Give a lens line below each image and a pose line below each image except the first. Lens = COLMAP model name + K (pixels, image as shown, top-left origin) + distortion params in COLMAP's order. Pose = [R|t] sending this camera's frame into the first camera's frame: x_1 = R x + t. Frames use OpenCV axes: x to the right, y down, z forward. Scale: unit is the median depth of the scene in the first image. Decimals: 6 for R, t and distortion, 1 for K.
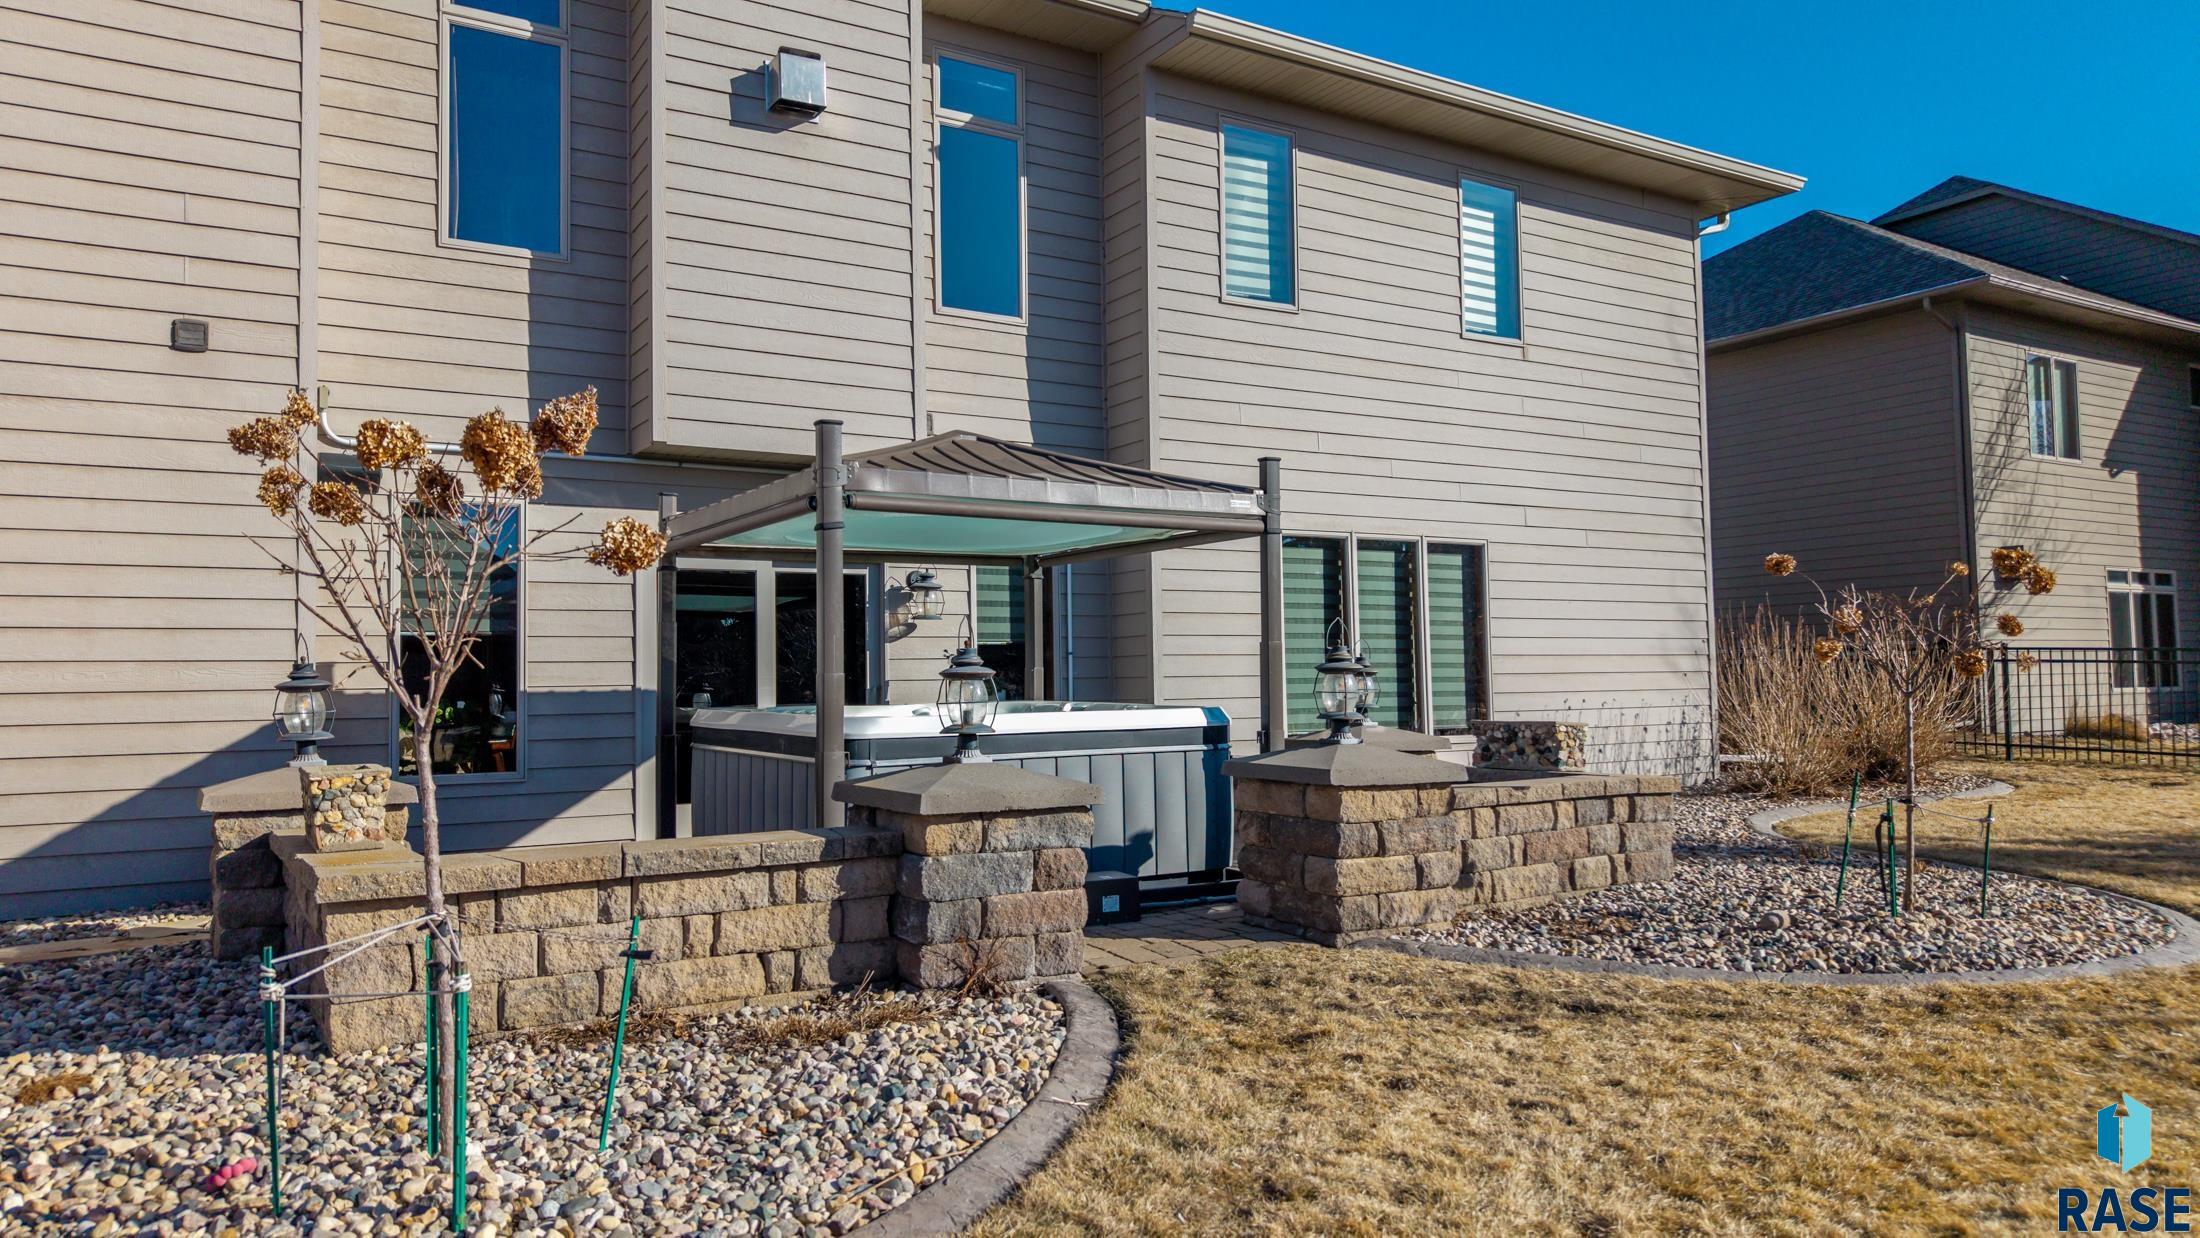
lens RADIAL K [[1493.9, 0, 1105.3], [0, 1493.9, 604.6], [0, 0, 1]] dist [0.071615, -0.064222]
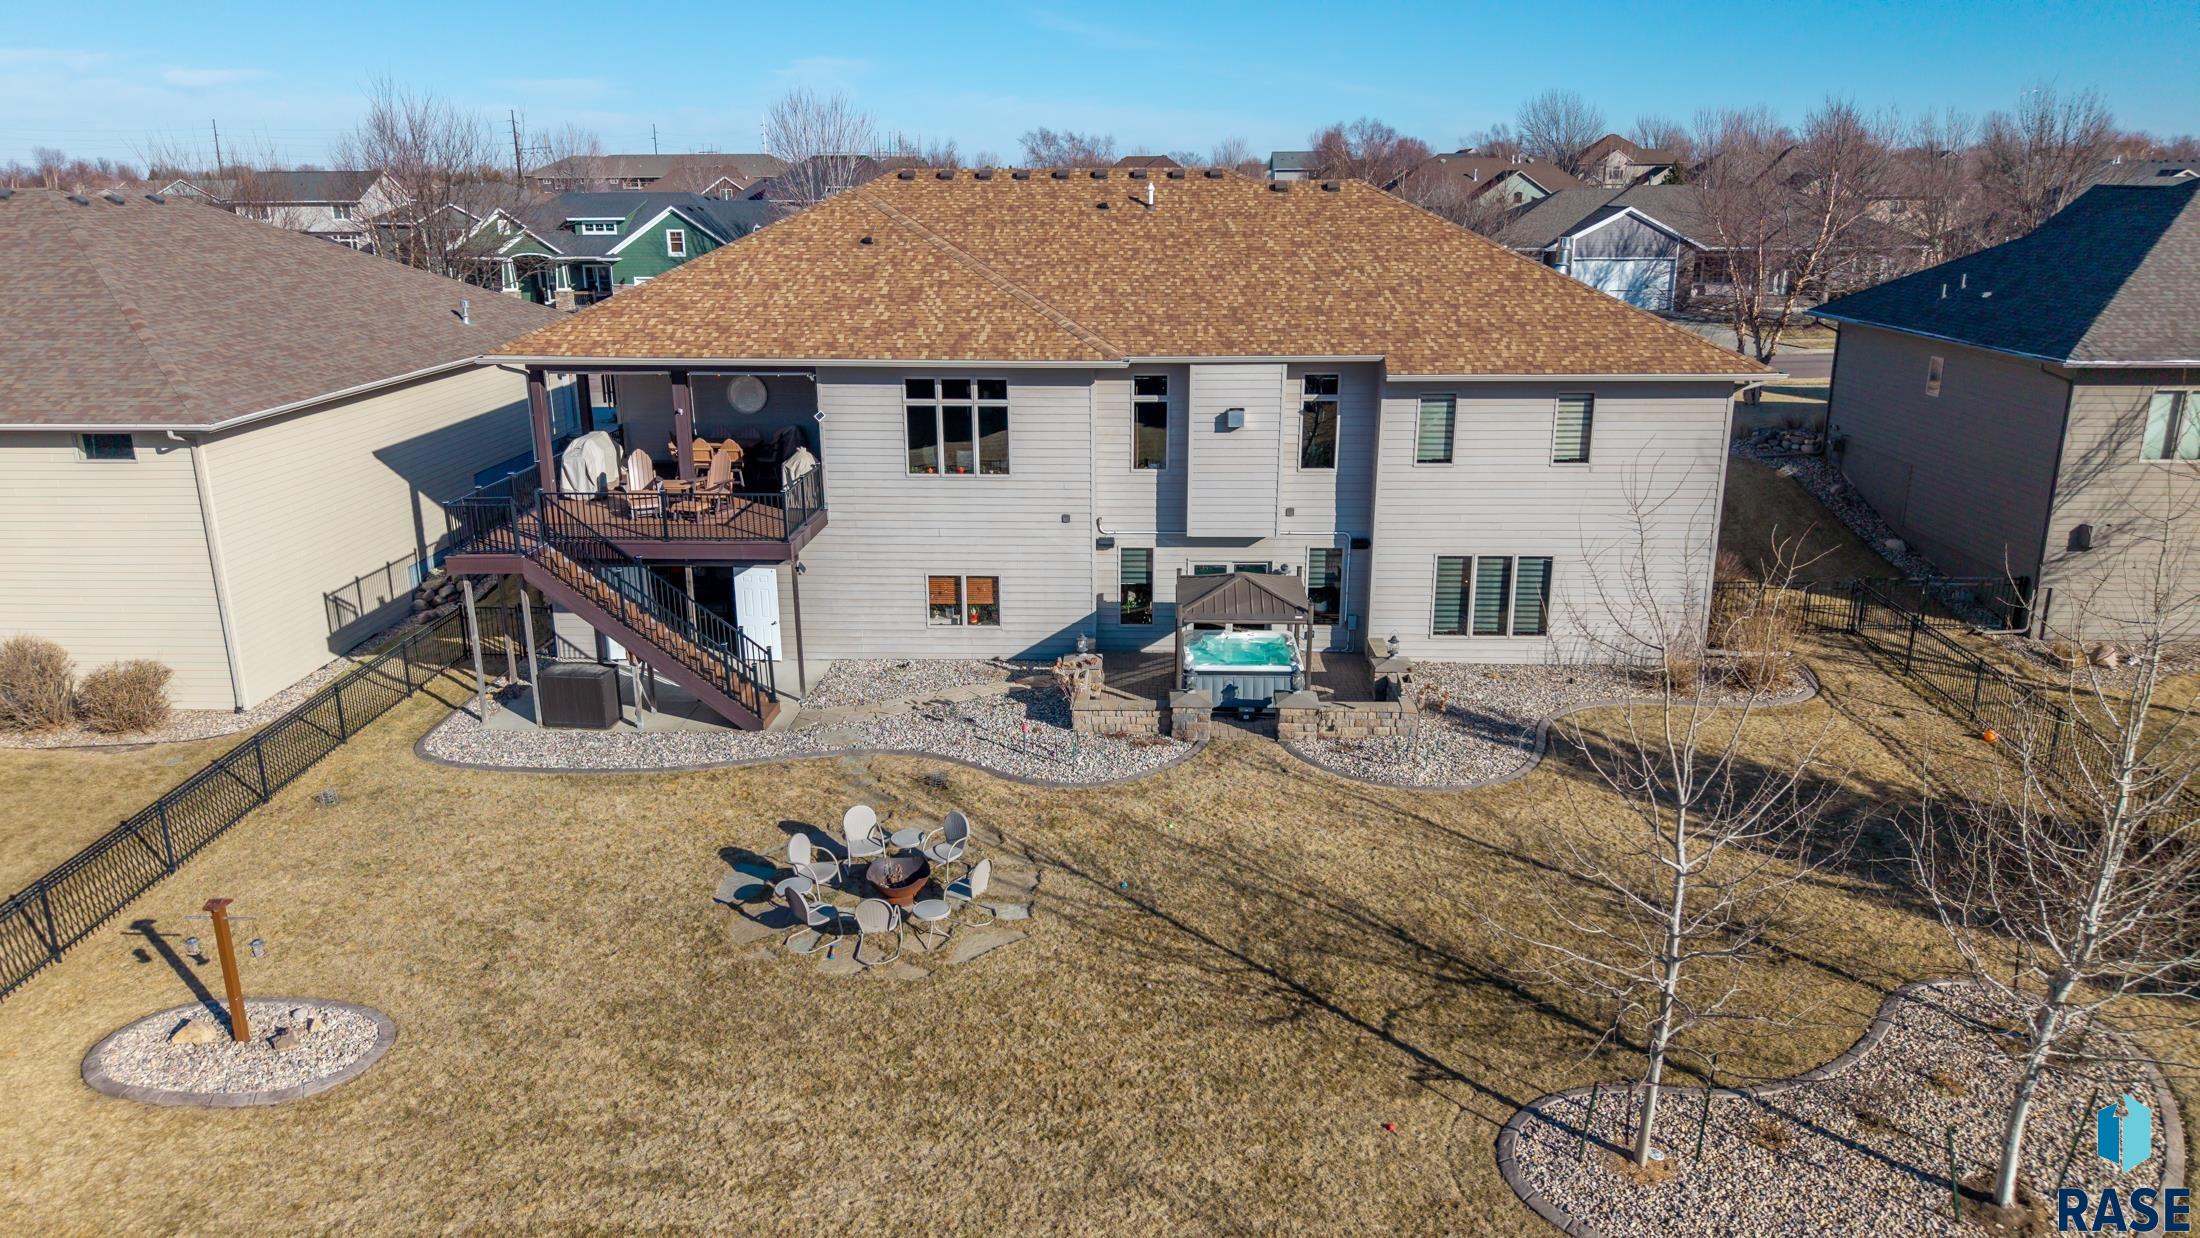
lens RADIAL K [[1474.4, 0, 1100.0], [0, 1474.4, 619.0], [0, 0, 1]] dist [0.061799, -0.061464]
pose [[0.825441, 0.167899, -0.538941, 1.266245], [0.019772, 0.945557, 0.324856, -0.962110], [0.564142, -0.278805, 0.777181, -1.593300]]
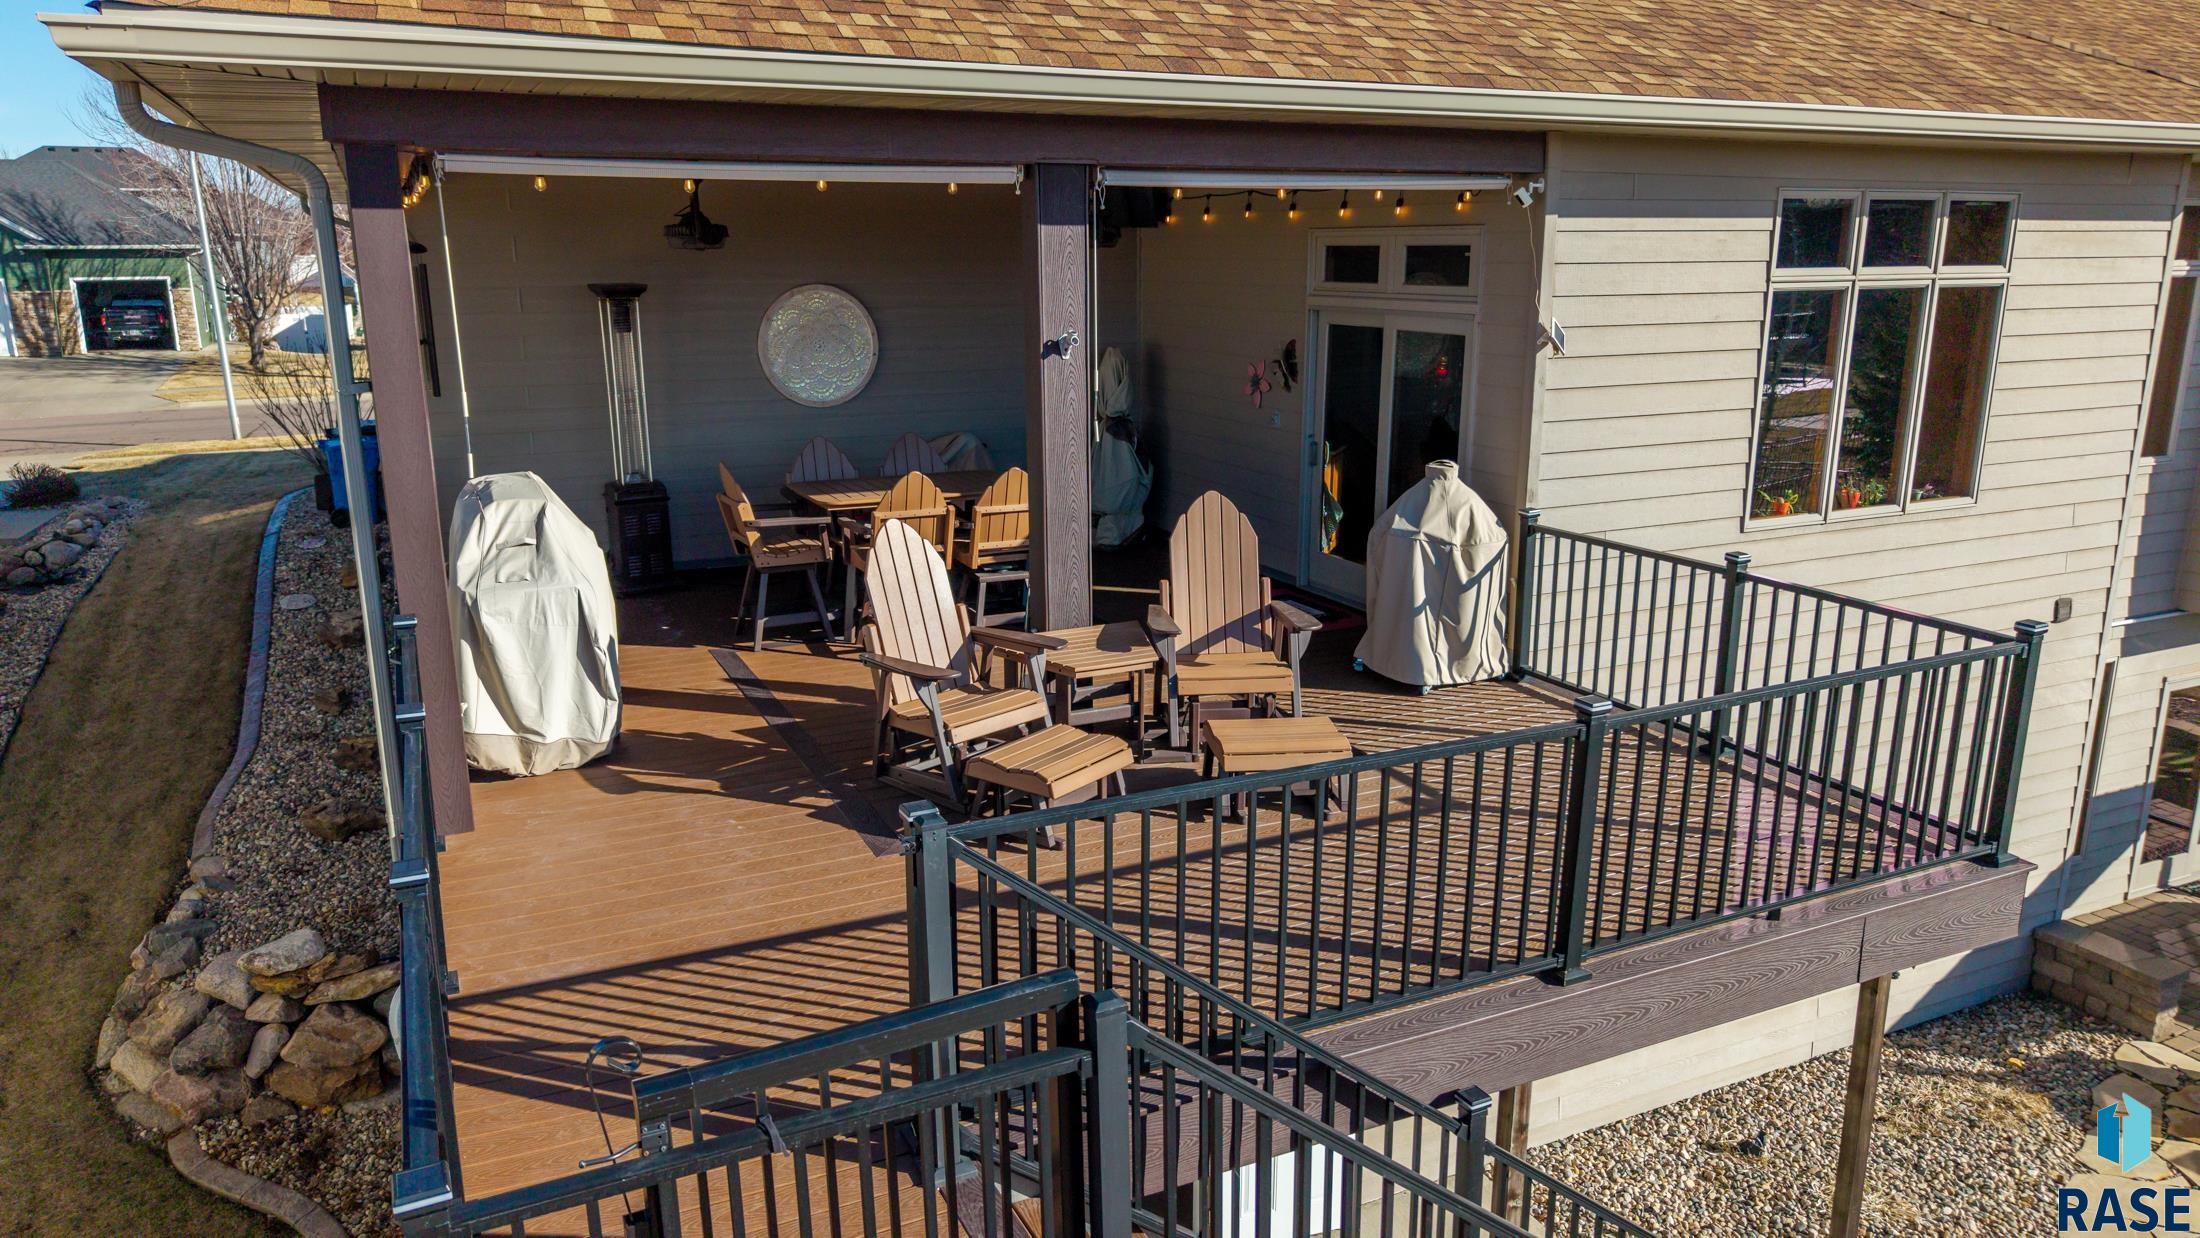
lens RADIAL K [[1474.4, 0, 1100.0], [0, 1474.4, 619.0], [0, 0, 1]] dist [0.061799, -0.061464]
pose [[0.991918, 0.043063, -0.119346, -1.085085], [-0.005972, 0.955444, 0.295111, -0.467689], [0.126737, -0.292014, 0.947980, -0.290397]]
